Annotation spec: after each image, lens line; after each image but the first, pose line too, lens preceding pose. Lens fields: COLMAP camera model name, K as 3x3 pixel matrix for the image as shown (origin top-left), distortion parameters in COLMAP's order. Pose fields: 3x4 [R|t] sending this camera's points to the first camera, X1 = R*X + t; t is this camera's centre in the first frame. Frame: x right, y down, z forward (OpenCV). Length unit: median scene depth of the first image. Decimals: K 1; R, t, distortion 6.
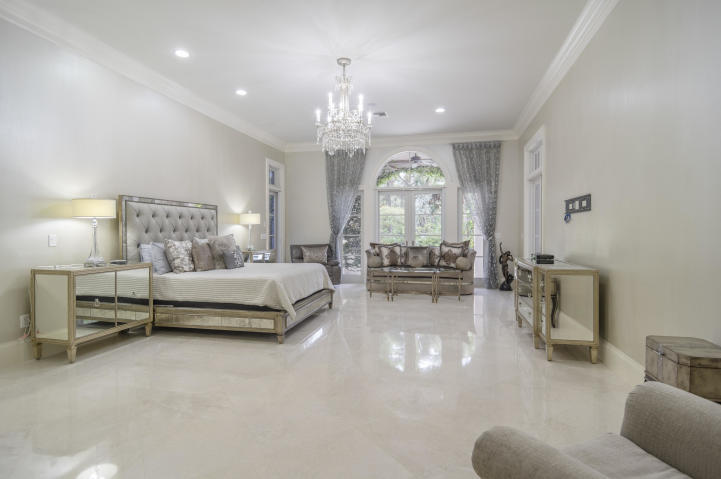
lens RADIAL K [[384.4, 0, 359.6], [0, 384.4, 237.2], [0, 0, 1]] dist [0.000657, 0.001512]
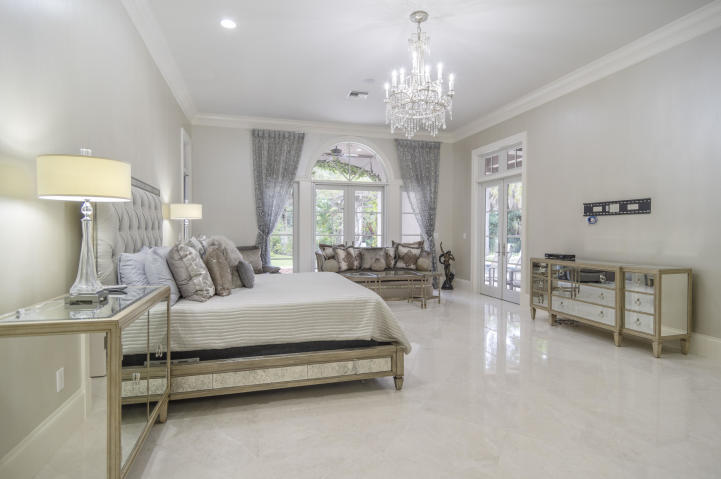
lens RADIAL K [[381.9, 0, 358.9], [0, 381.9, 239.3], [0, 0, 1]] dist [0.000349, 0.000326]
pose [[0.875385, -0.003936, 0.483410, -0.332581], [0.000185, 0.999969, 0.007808, -0.002639], [-0.483426, -0.006746, 0.875359, 0.231386]]
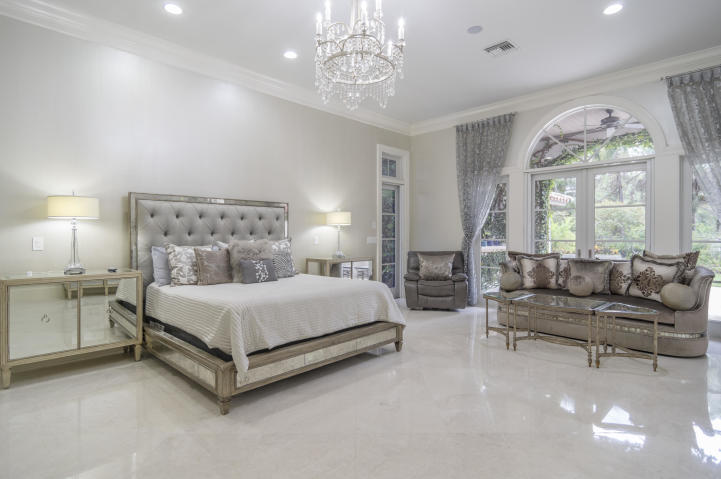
lens RADIAL K [[384.4, 0, 359.6], [0, 384.4, 237.2], [0, 0, 1]] dist [0.000657, 0.001512]
pose [[0.852727, 0.005741, -0.522325, 0.168806], [-0.009455, 0.999945, -0.004446, -0.005093], [0.522271, 0.008730, 0.852735, 0.317984]]
